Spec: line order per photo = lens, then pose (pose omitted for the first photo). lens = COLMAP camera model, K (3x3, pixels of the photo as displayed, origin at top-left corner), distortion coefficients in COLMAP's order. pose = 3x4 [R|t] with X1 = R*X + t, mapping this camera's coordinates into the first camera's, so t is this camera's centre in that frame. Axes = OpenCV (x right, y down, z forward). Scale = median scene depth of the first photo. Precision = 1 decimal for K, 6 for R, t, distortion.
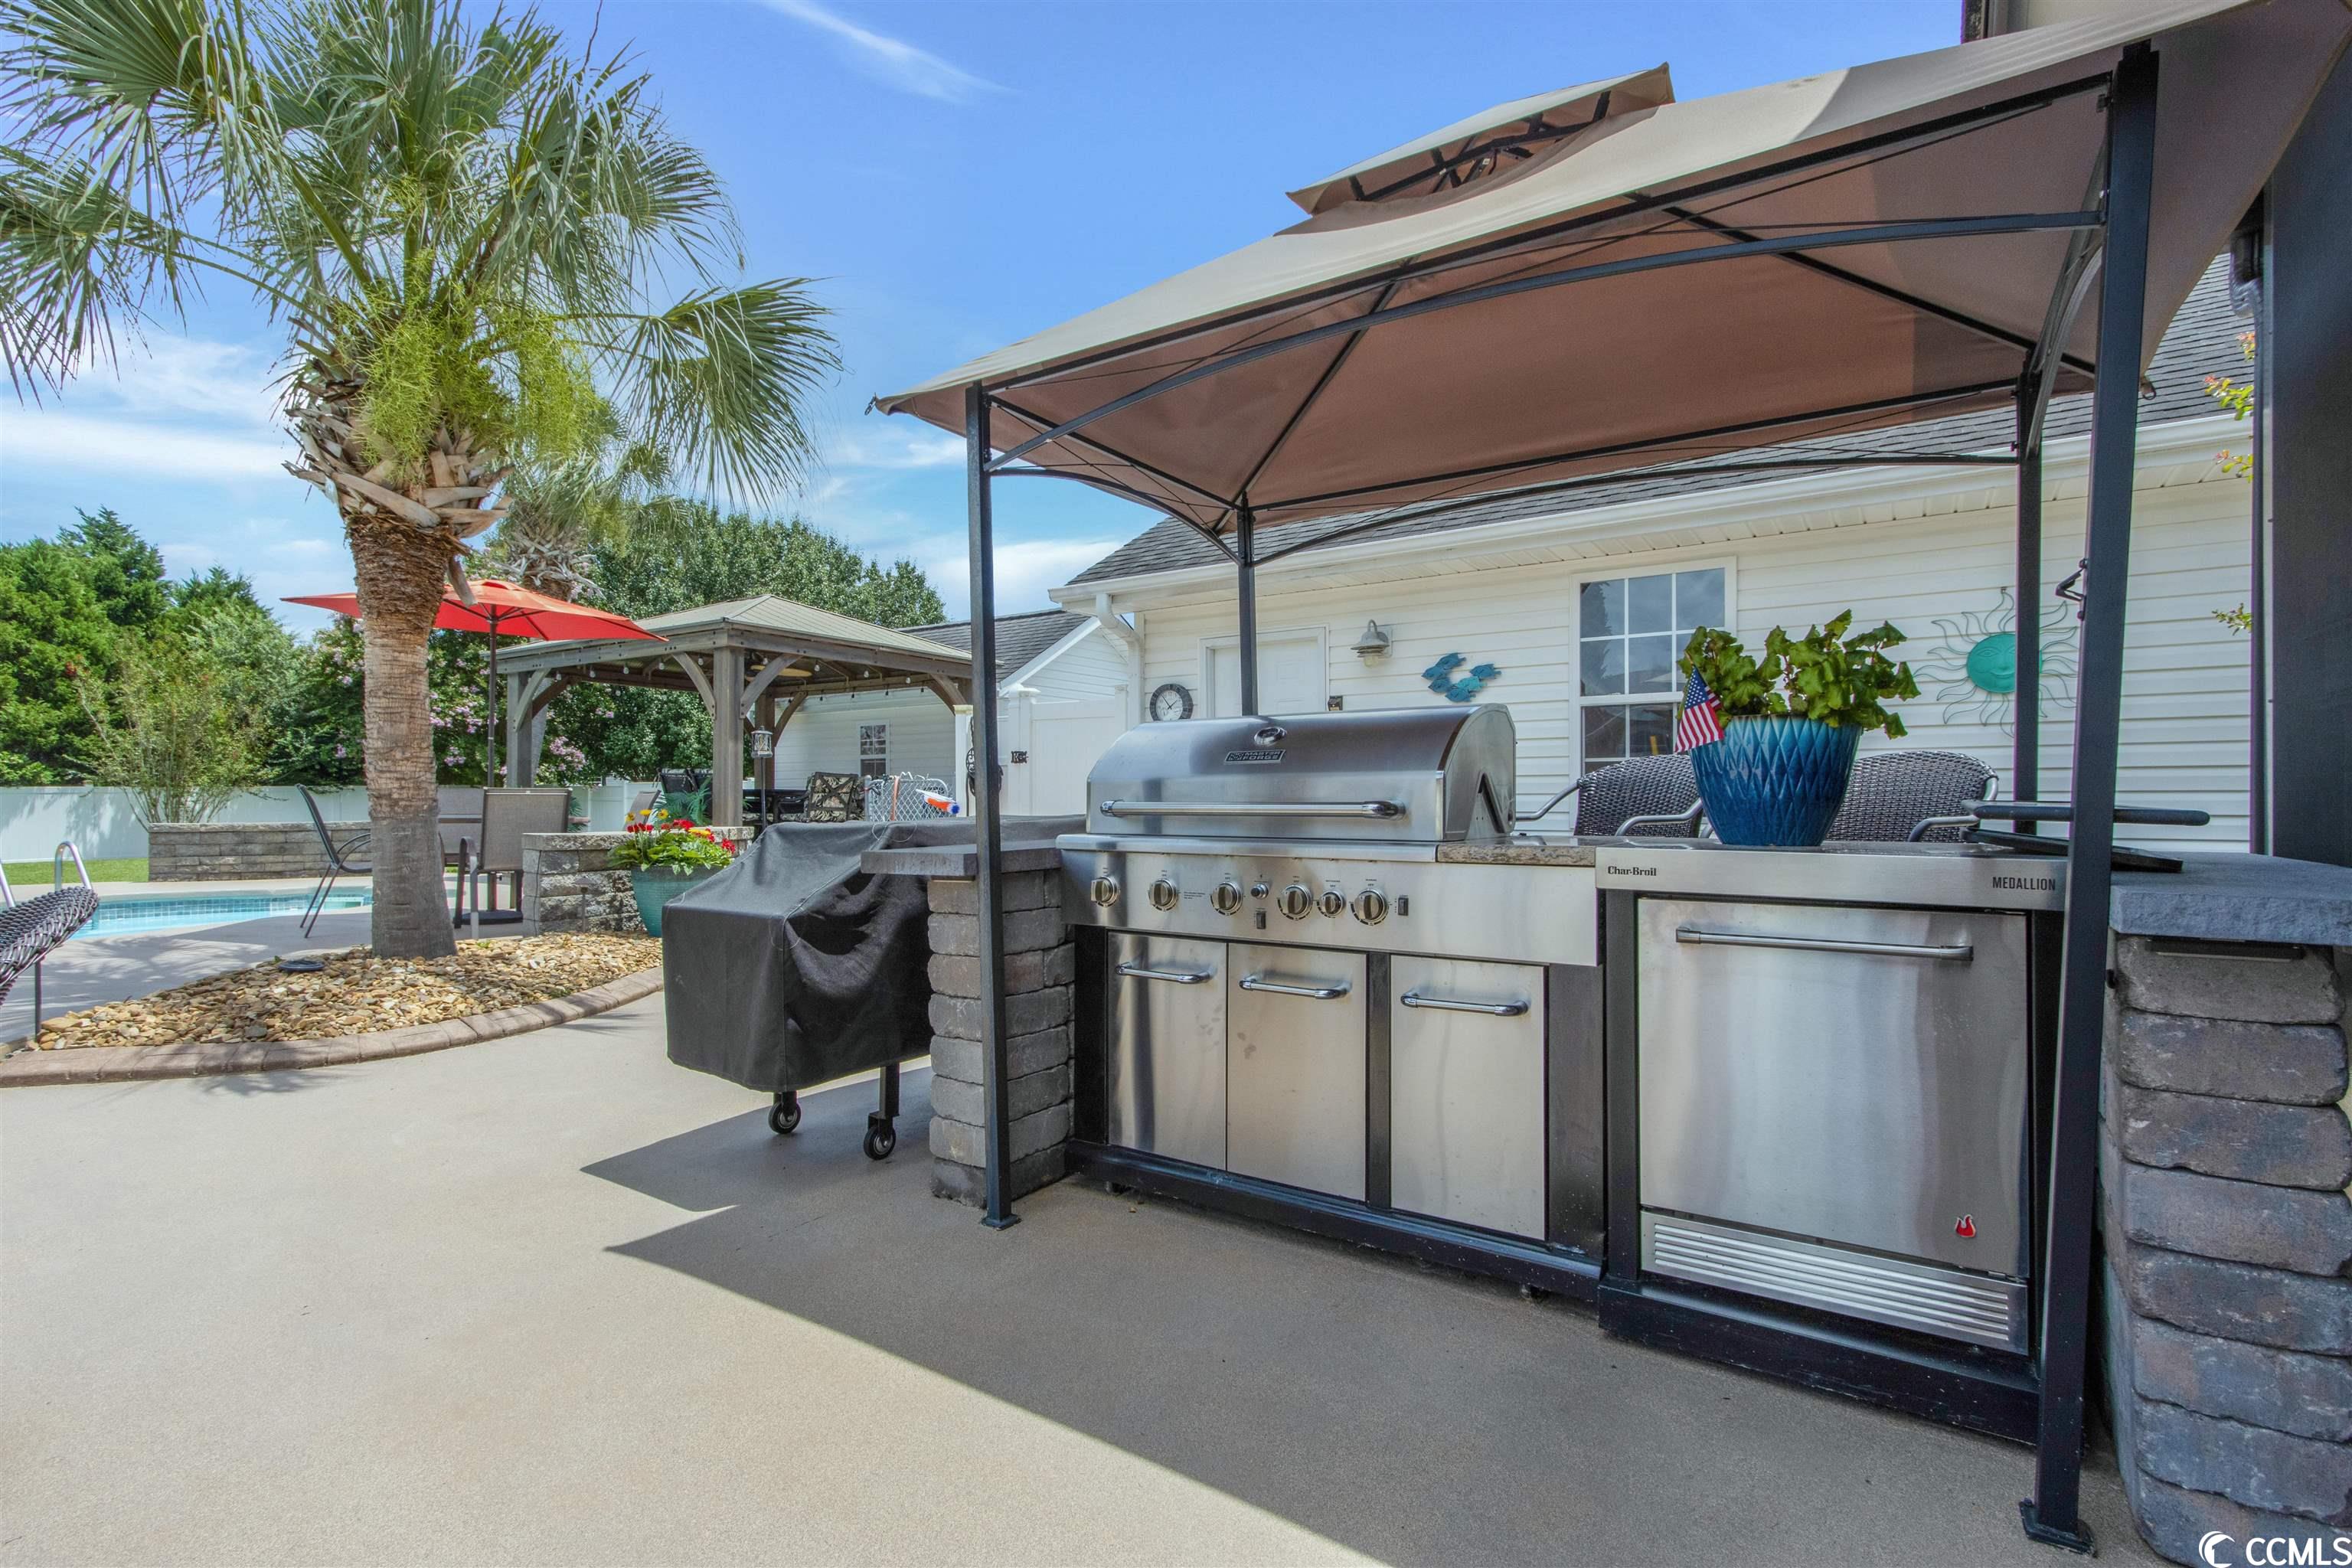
lens RADIAL K [[1082.1, 0, 1155.8], [0, 1082.1, 797.6], [0, 0, 1]] dist [0.000700, 0.002244]
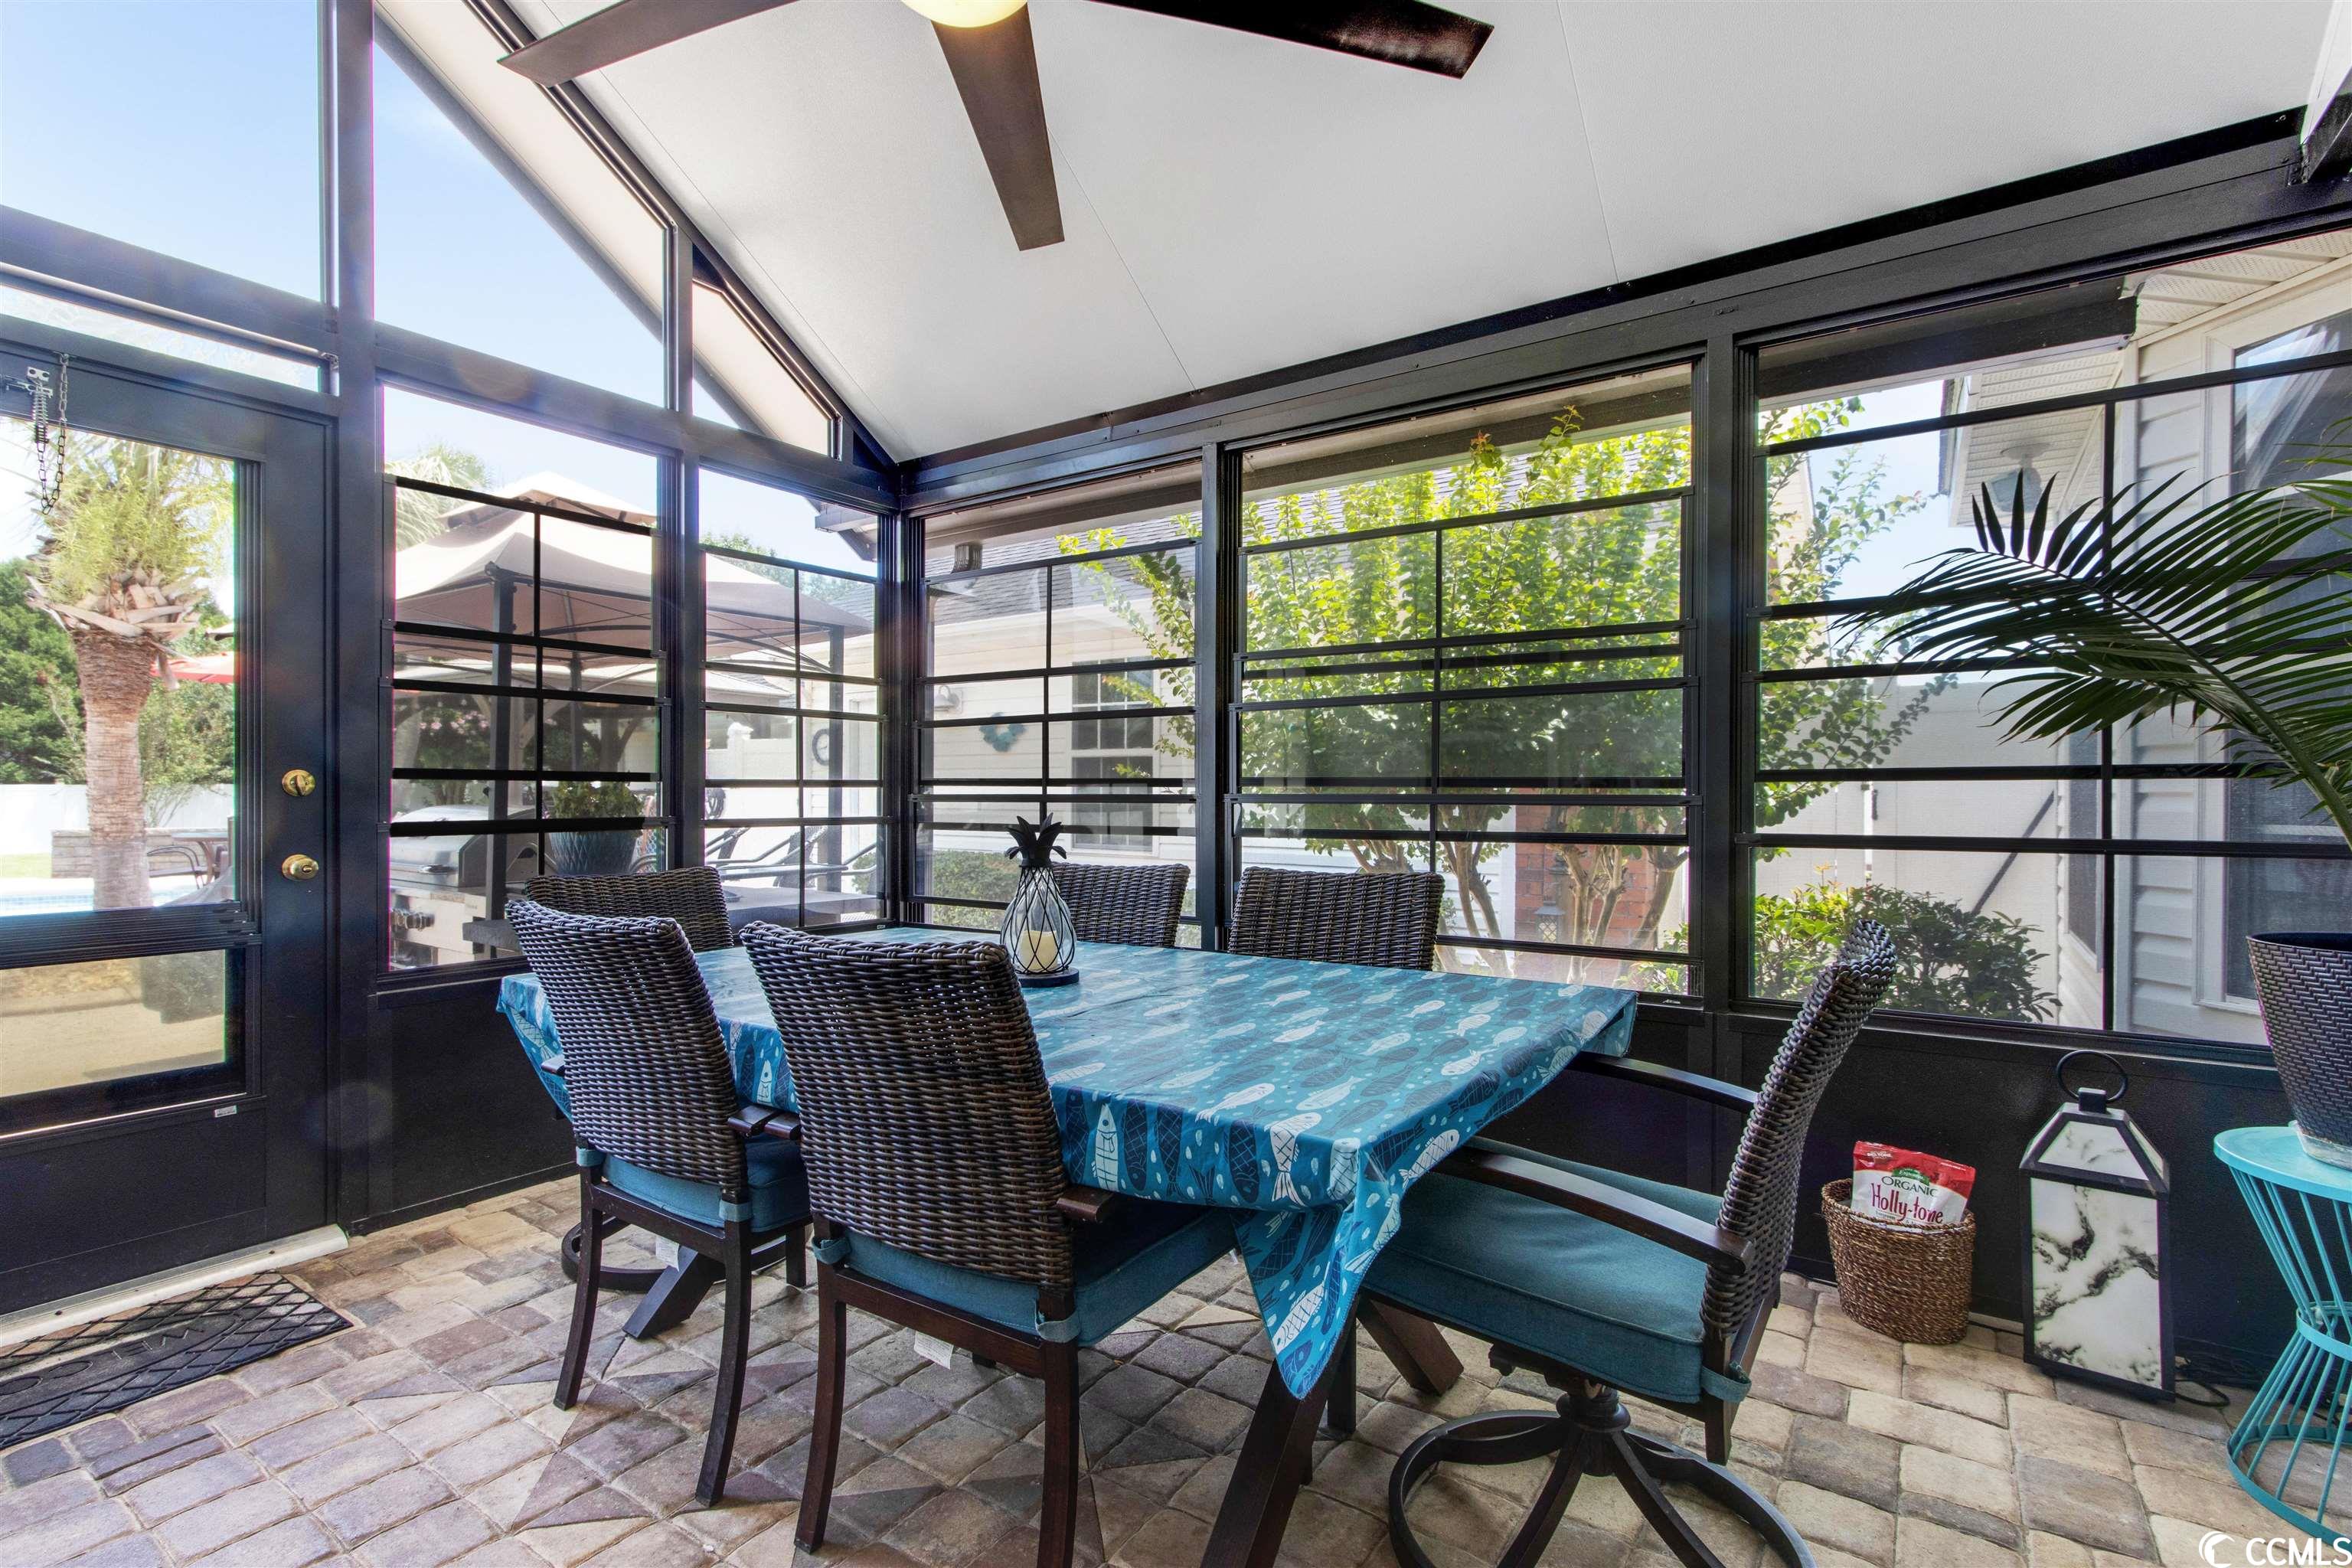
lens RADIAL K [[1060.7, 0, 1222.5], [0, 1060.7, 792.4], [0, 0, 1]] dist [-0.001138, -0.000197]
pose [[0.999726, -0.000824, 0.023385, 0.161054], [0.000548, 0.999930, 0.011805, -0.014605], [-0.023393, -0.011789, 0.999657, -0.092654]]
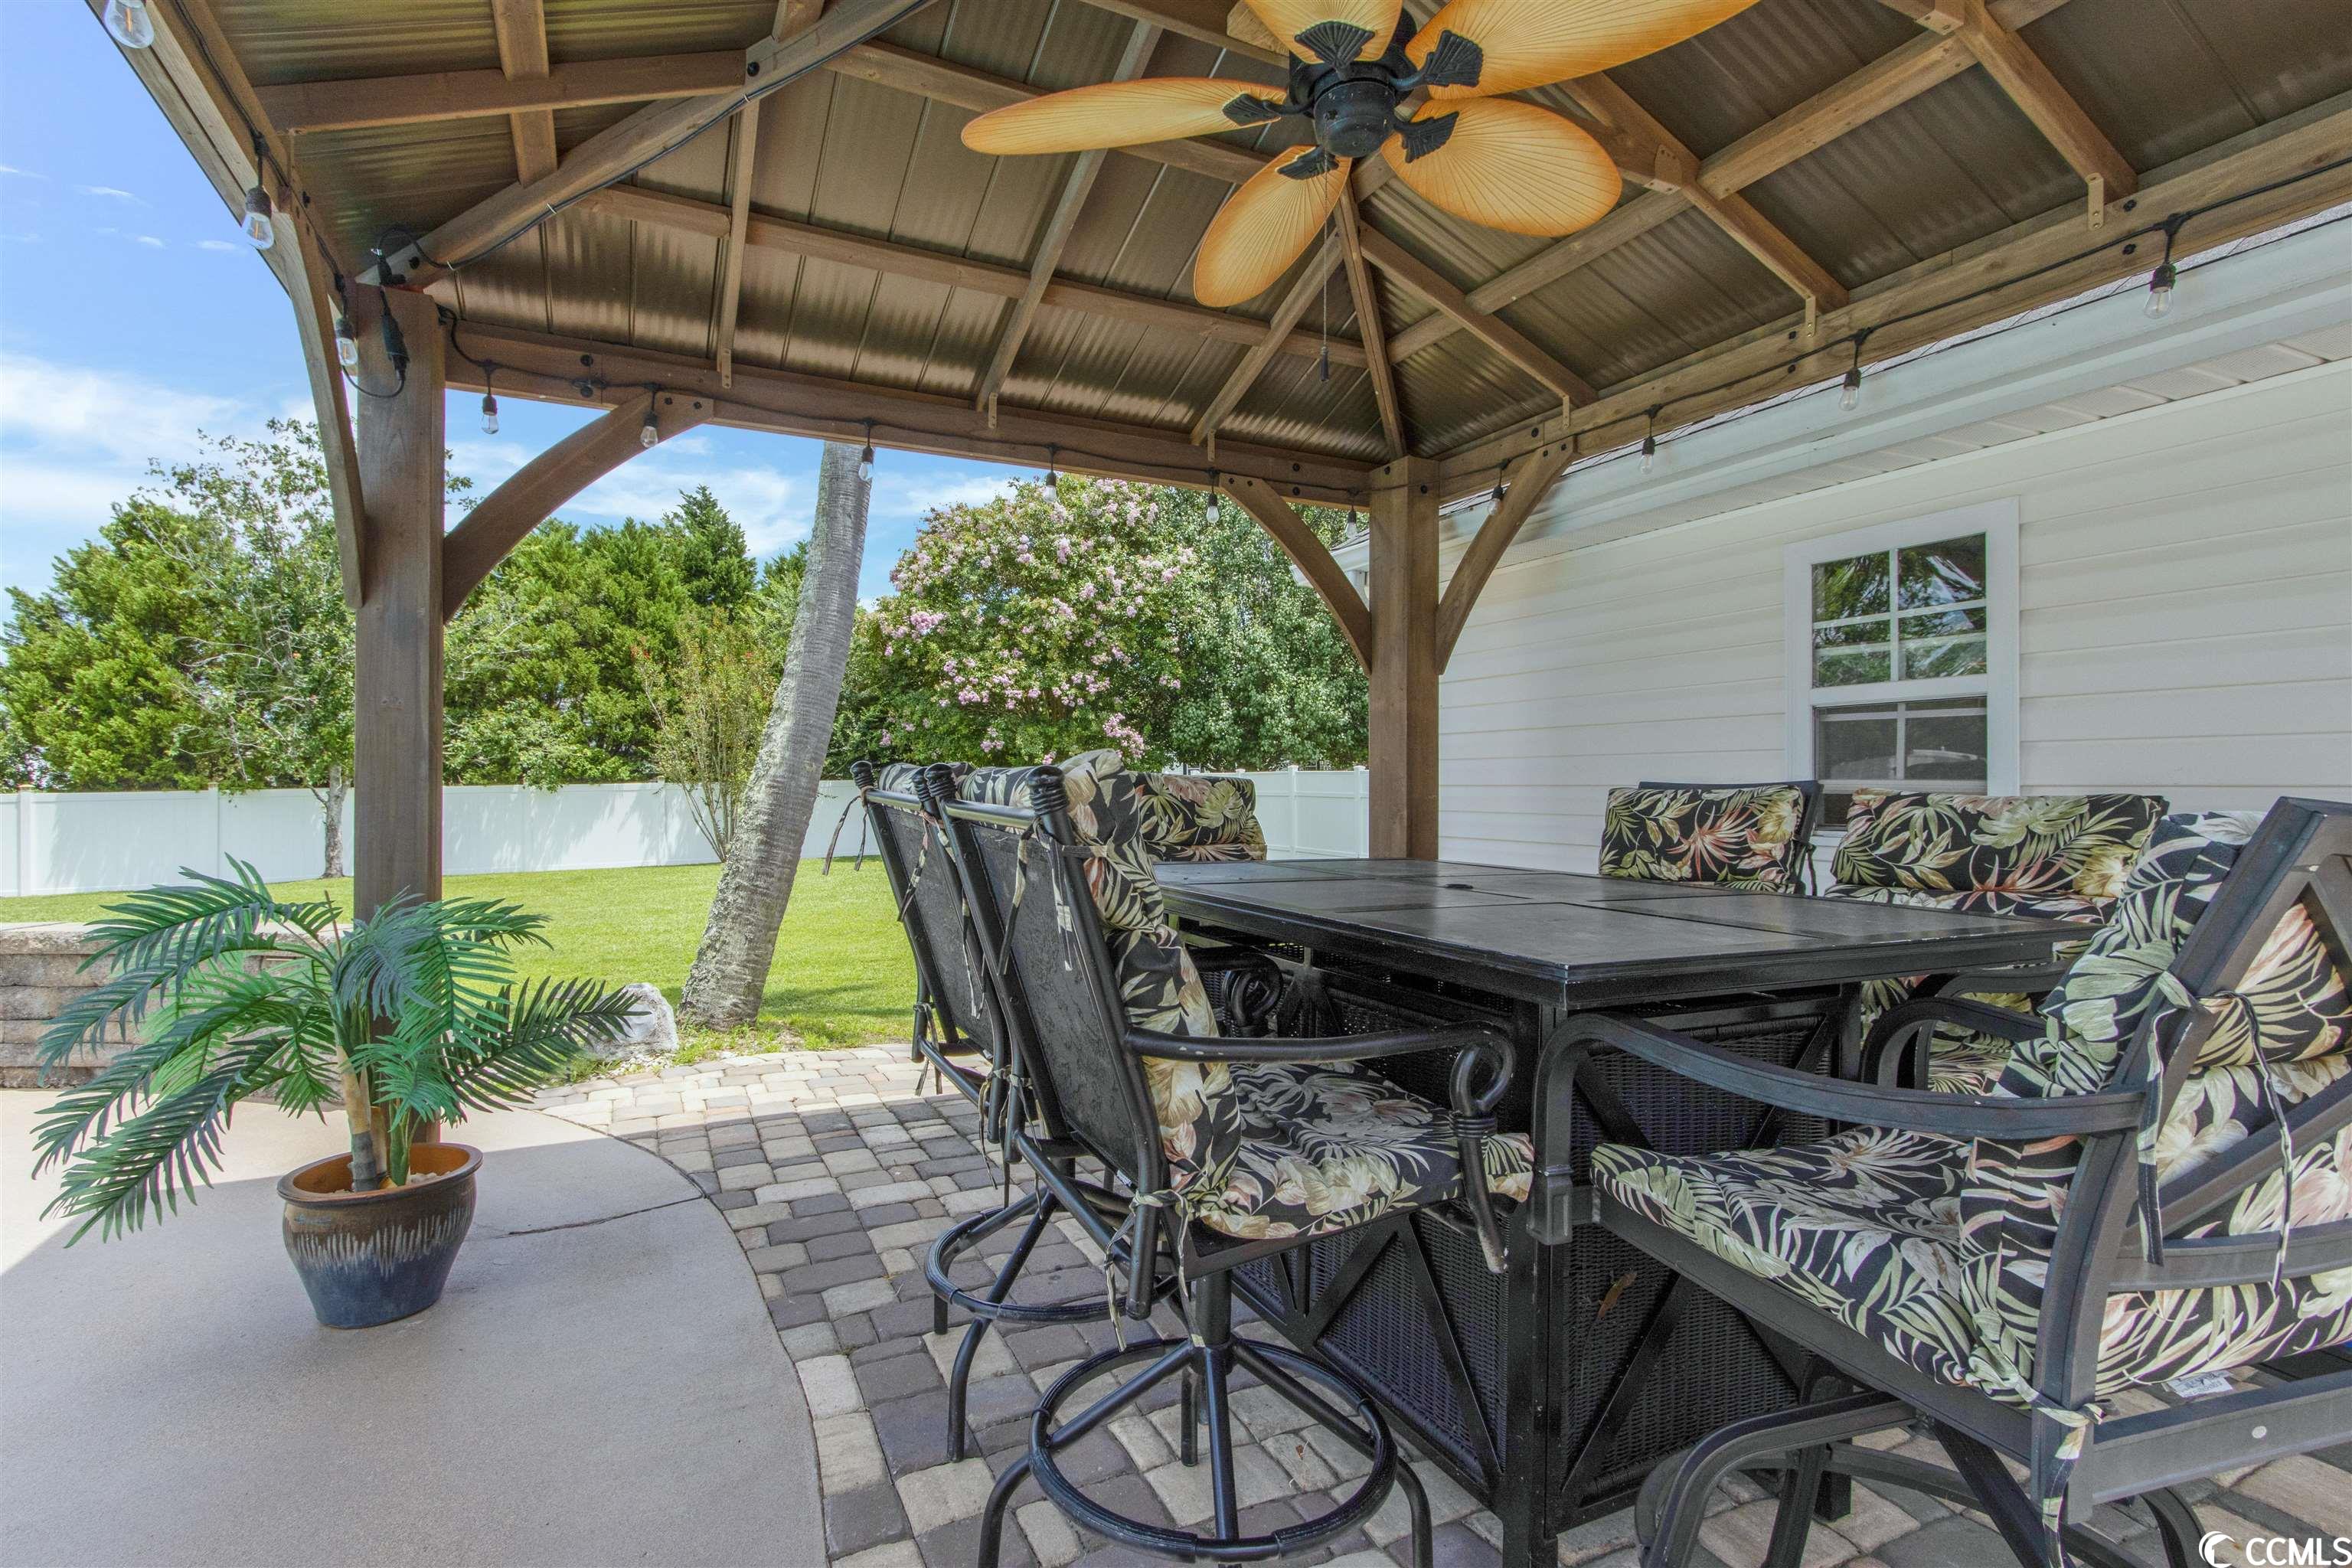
lens RADIAL K [[1112.1, 0, 1154.0], [0, 1112.1, 795.2], [0, 0, 1]] dist [-0.000922, 0.000033]
pose [[0.859426, 0.002107, -0.511256, -0.159871], [0.007582, 0.999829, 0.016865, -0.012743], [0.511204, -0.018371, 0.859263, 0.425384]]
